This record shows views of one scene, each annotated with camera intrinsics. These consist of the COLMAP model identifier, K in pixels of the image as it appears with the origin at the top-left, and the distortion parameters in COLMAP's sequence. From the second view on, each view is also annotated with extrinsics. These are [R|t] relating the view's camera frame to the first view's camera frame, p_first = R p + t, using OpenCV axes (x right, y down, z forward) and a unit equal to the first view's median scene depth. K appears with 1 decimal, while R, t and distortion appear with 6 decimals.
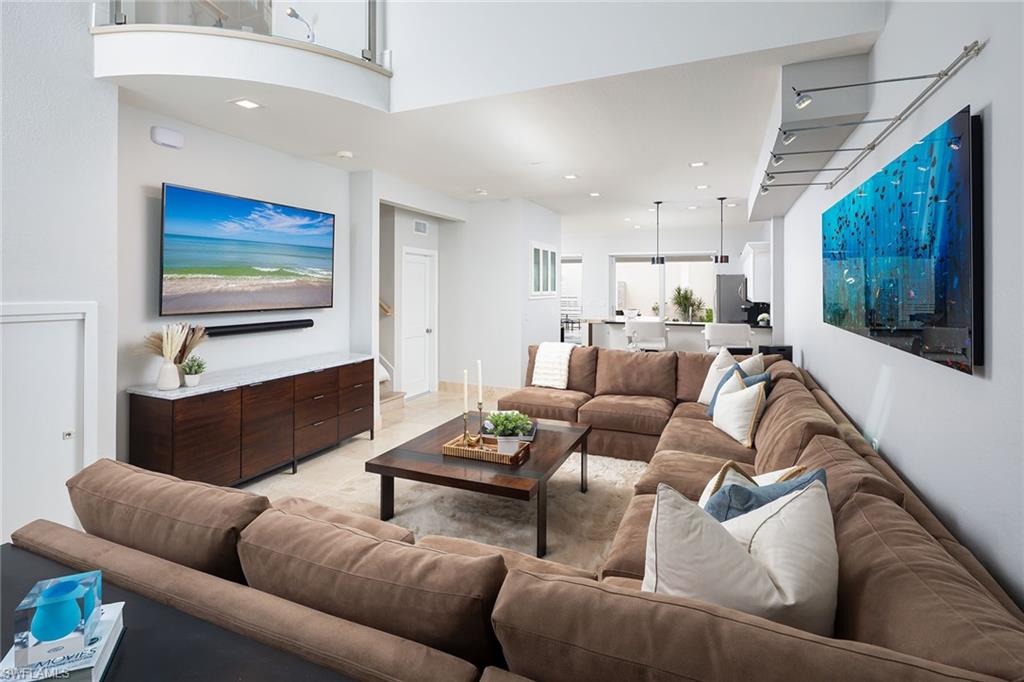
lens RADIAL K [[500.9, 0, 514.9], [0, 500.9, 279.6], [0, 0, 1]] dist [0.001002, 0.001057]
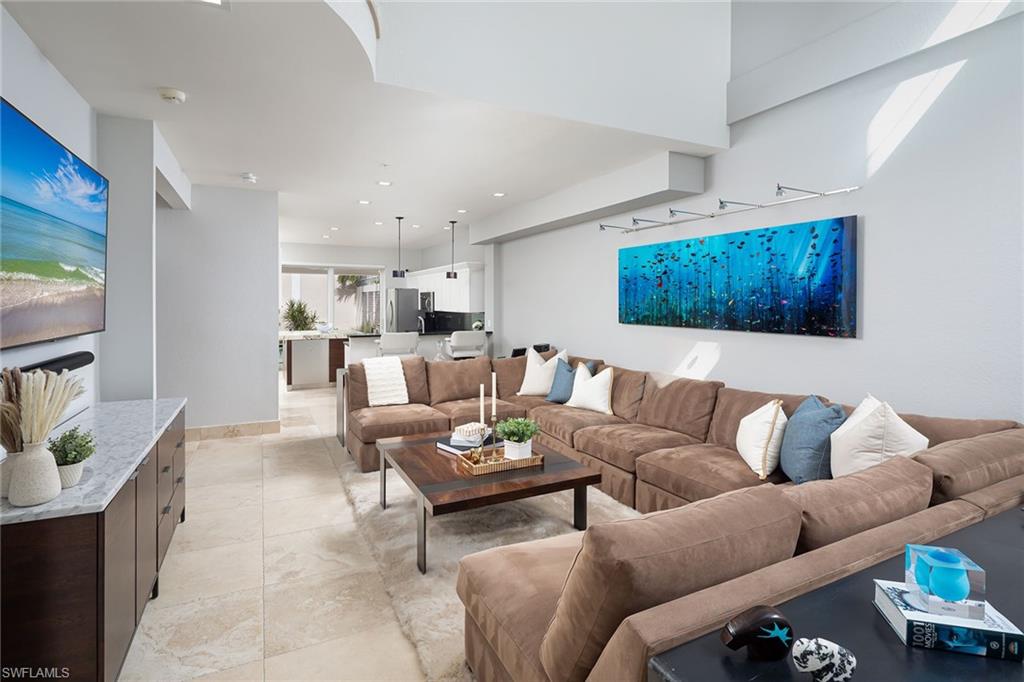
lens RADIAL K [[500.9, 0, 514.9], [0, 500.9, 279.6], [0, 0, 1]] dist [0.001002, 0.001057]
pose [[0.651645, 0.030068, 0.757928, -0.582749], [-0.009948, 0.999467, -0.031097, 0.006056], [-0.758458, 0.012725, 0.651597, 0.231269]]
